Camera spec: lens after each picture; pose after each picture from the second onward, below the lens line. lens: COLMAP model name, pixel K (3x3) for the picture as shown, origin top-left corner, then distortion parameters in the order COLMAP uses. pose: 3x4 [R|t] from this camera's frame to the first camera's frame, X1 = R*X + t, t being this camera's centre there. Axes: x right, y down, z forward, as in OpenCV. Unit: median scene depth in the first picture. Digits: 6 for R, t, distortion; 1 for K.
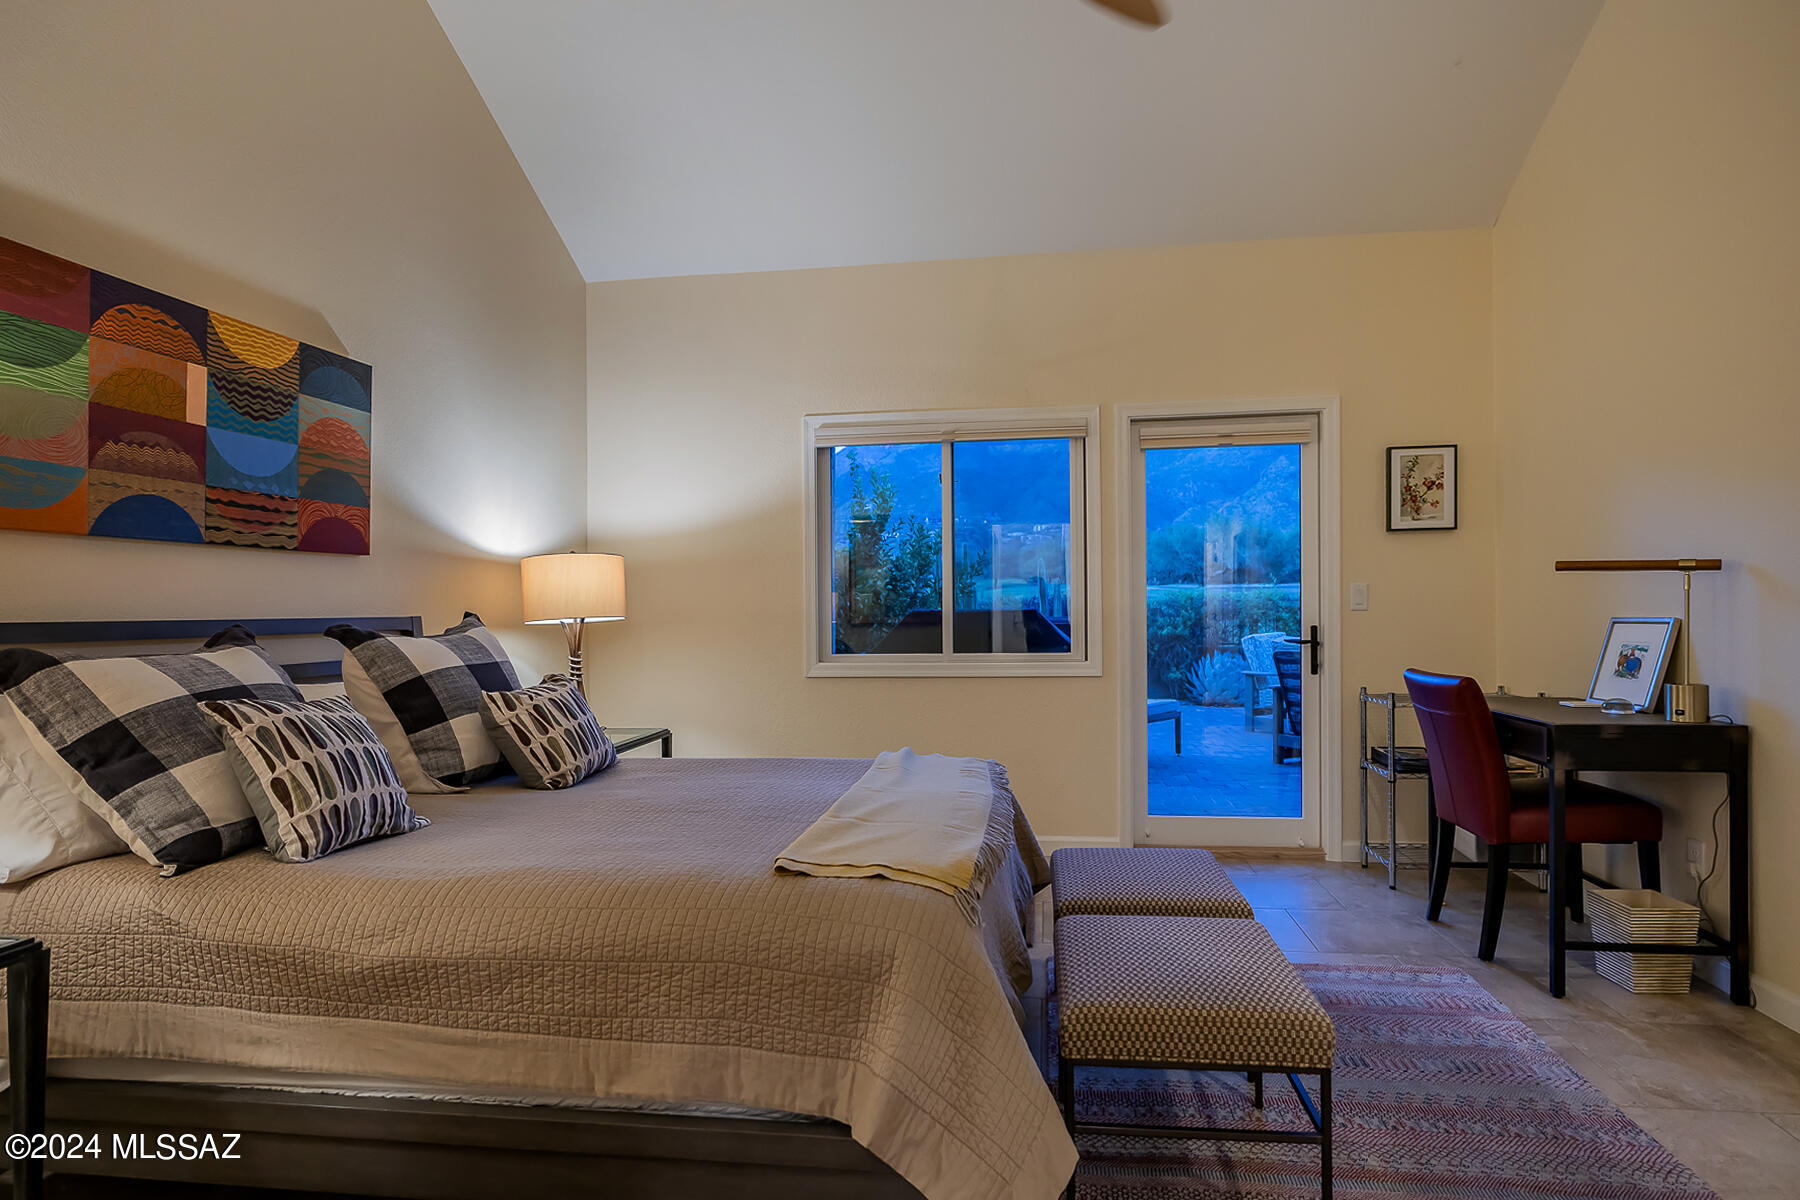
lens RADIAL K [[993.6, 0, 897.7], [0, 993.6, 615.2], [0, 0, 1]] dist [0.000555, -0.000197]
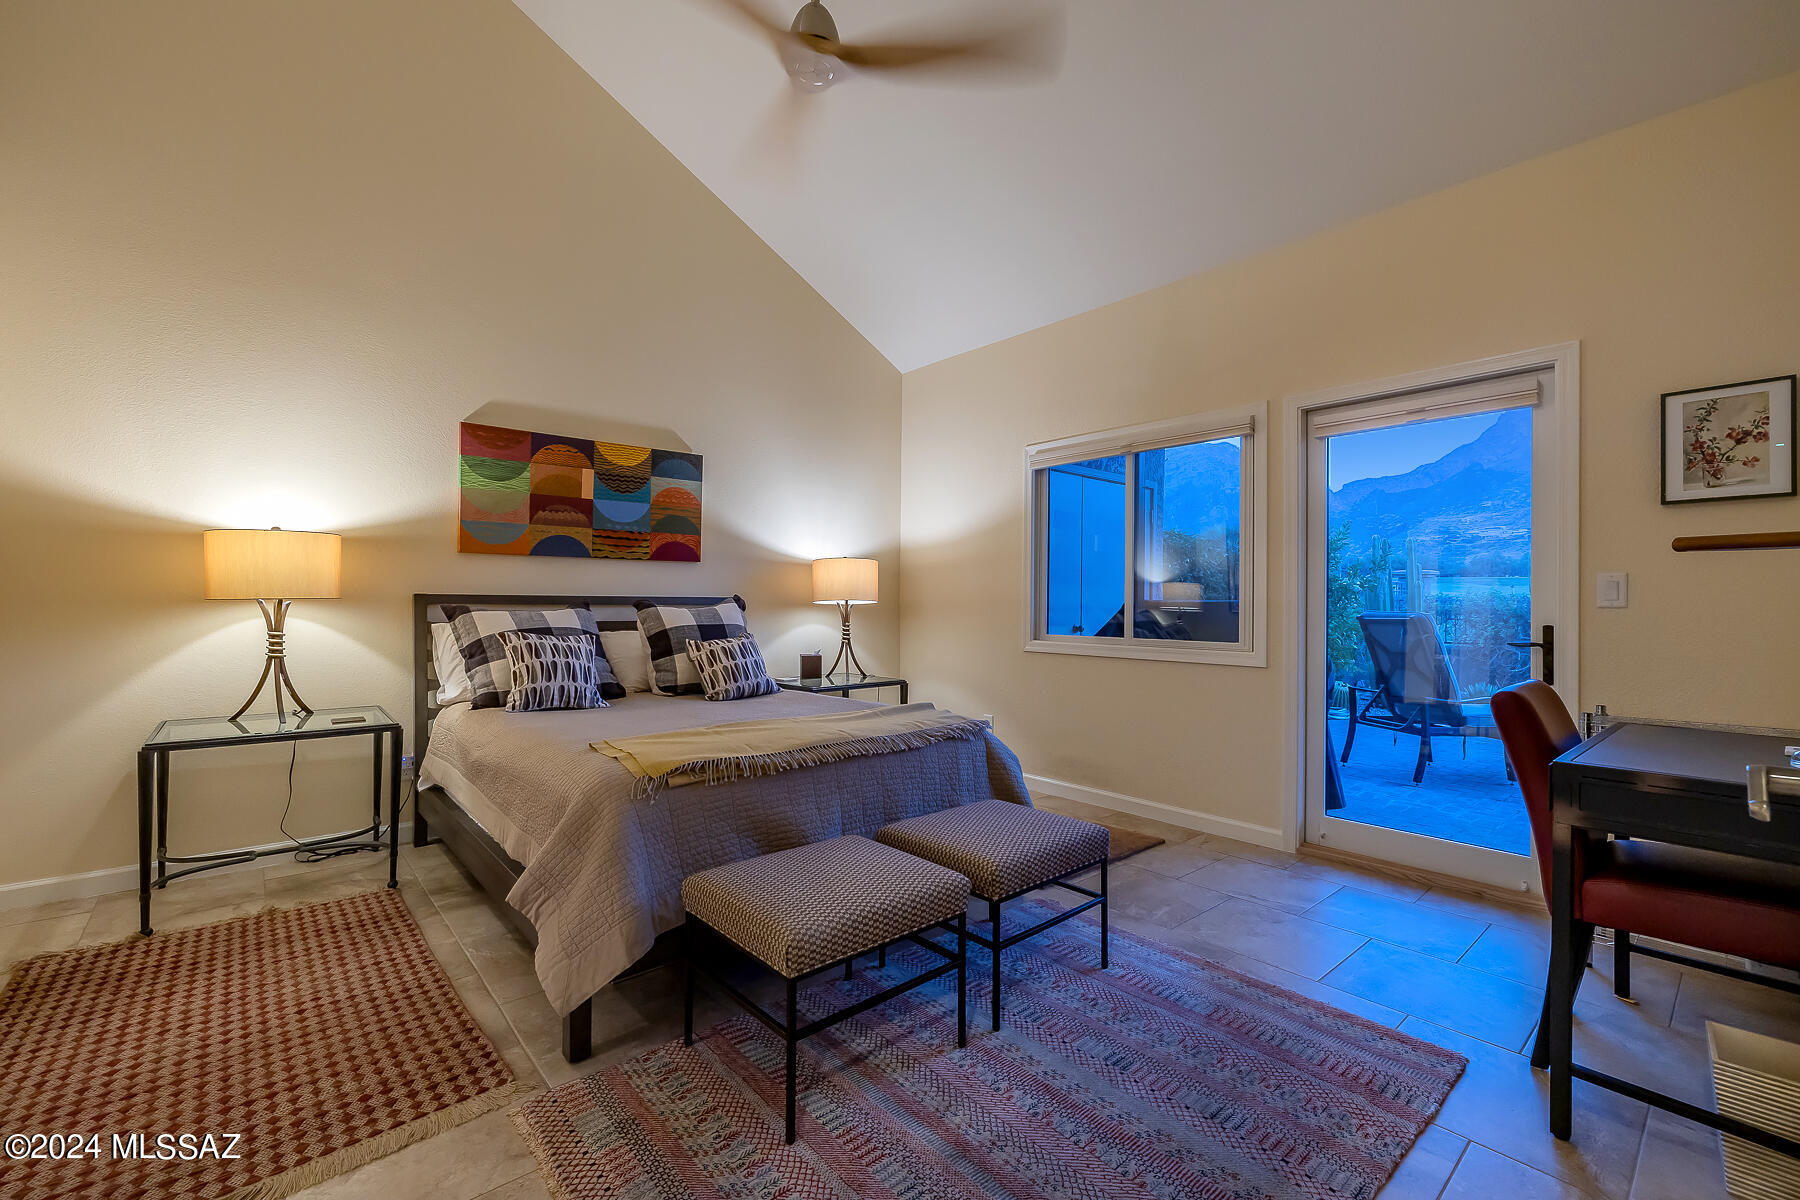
lens RADIAL K [[763.0, 0, 854.4], [0, 763.0, 587.6], [0, 0, 1]] dist [0.010232, -0.001080]
pose [[0.727778, 0.003894, -0.685801, 0.696684], [-0.020403, 0.999664, -0.015976, 0.001695], [0.685509, 0.025619, 0.727613, 0.231064]]
